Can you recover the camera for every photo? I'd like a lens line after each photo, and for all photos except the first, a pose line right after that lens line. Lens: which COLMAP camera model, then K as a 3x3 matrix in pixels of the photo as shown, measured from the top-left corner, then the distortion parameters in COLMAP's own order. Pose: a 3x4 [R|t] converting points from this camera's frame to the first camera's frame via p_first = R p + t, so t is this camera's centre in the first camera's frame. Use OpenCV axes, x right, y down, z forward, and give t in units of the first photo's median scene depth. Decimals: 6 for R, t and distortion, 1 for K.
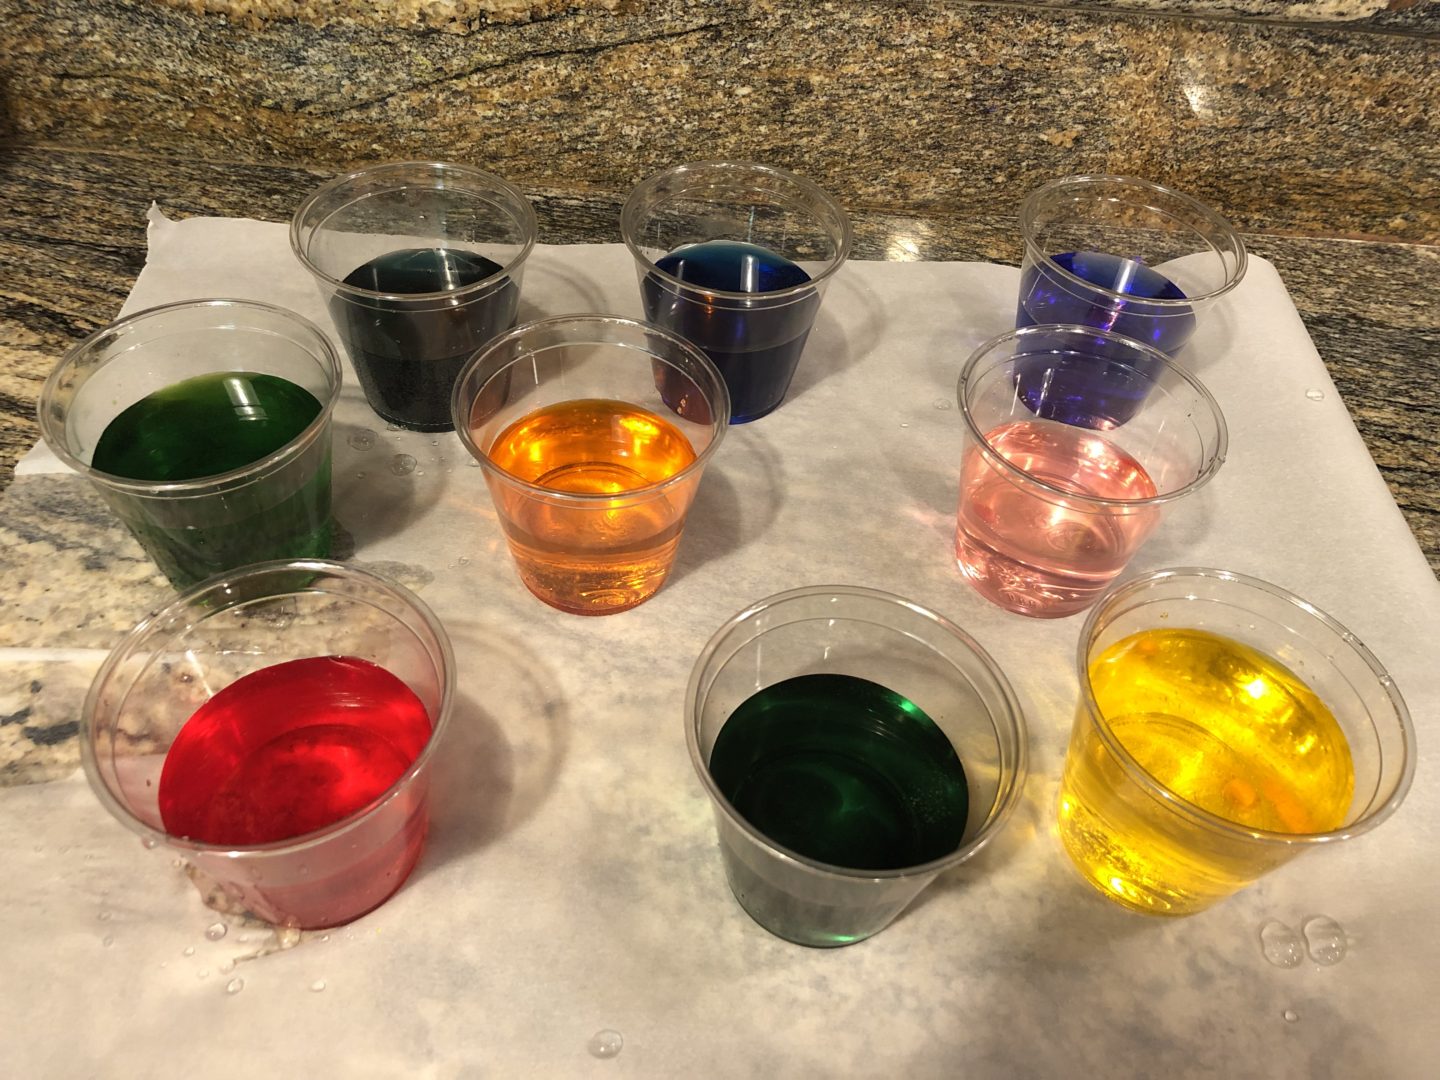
lens RADIAL K [[1170.0, 0, 722.1], [0, 1170.0, 539.3], [0, 0, 1]] dist [0.056643, -0.033793]
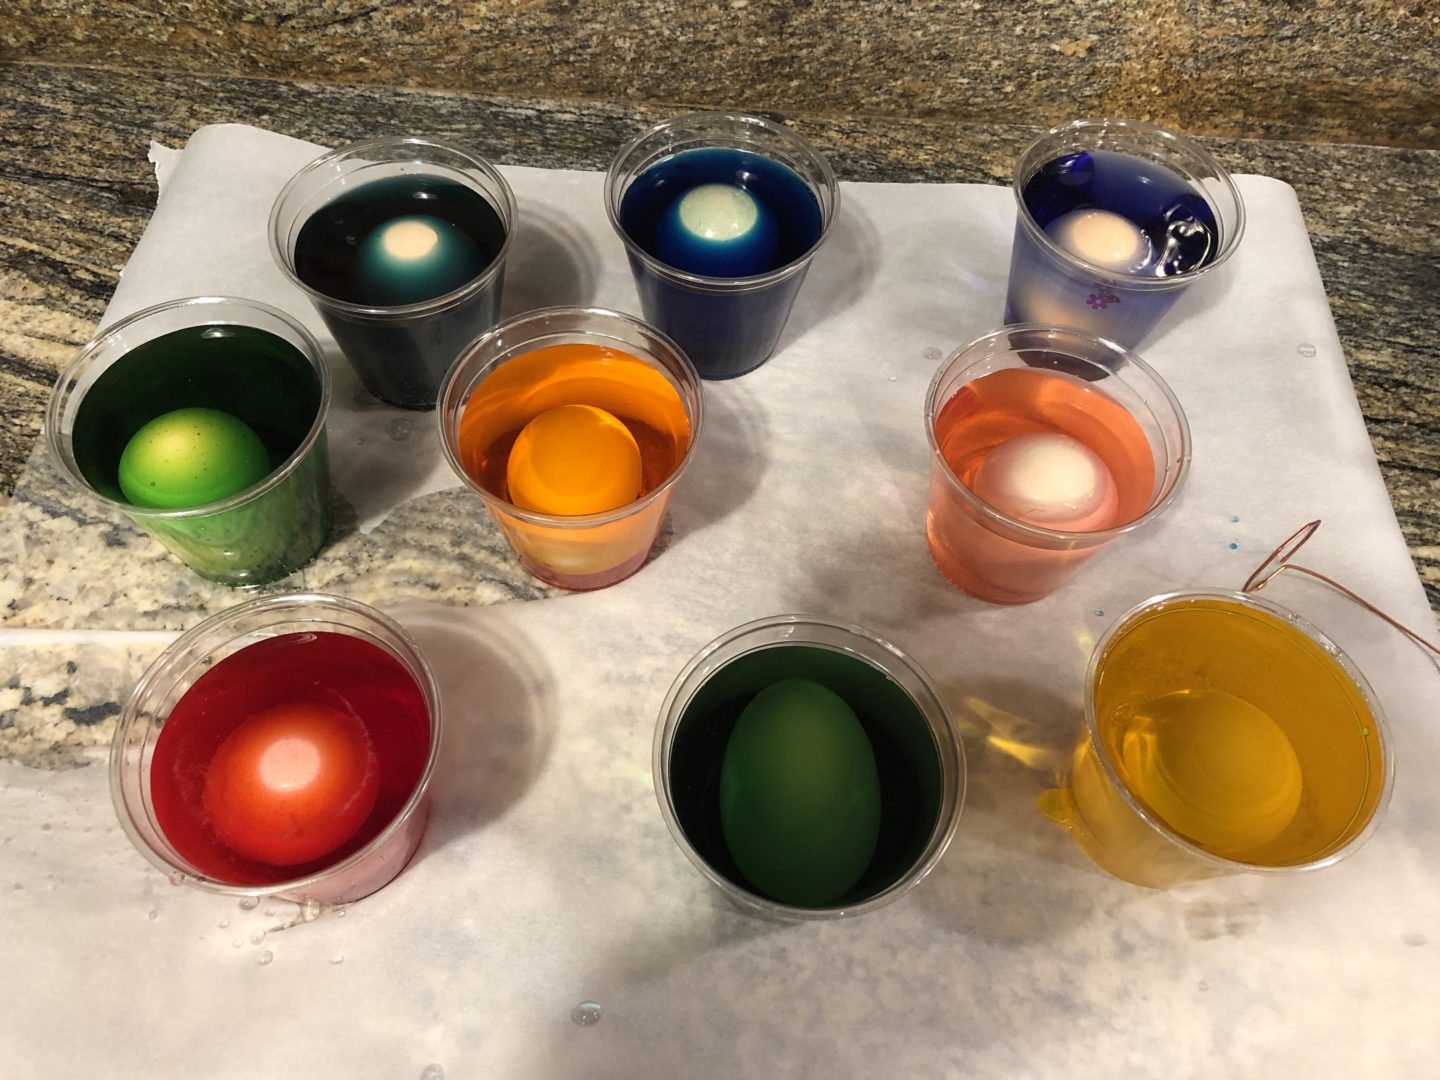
lens RADIAL K [[1170.0, 0, 715.0], [0, 1170.0, 546.2], [0, 0, 1]] dist [0.056643, -0.033793]
pose [[0.999500, 0.006906, -0.030863, 0.030501], [-0.001202, 0.983456, 0.181145, -0.120445], [0.031603, -0.181017, 0.982972, -0.021257]]
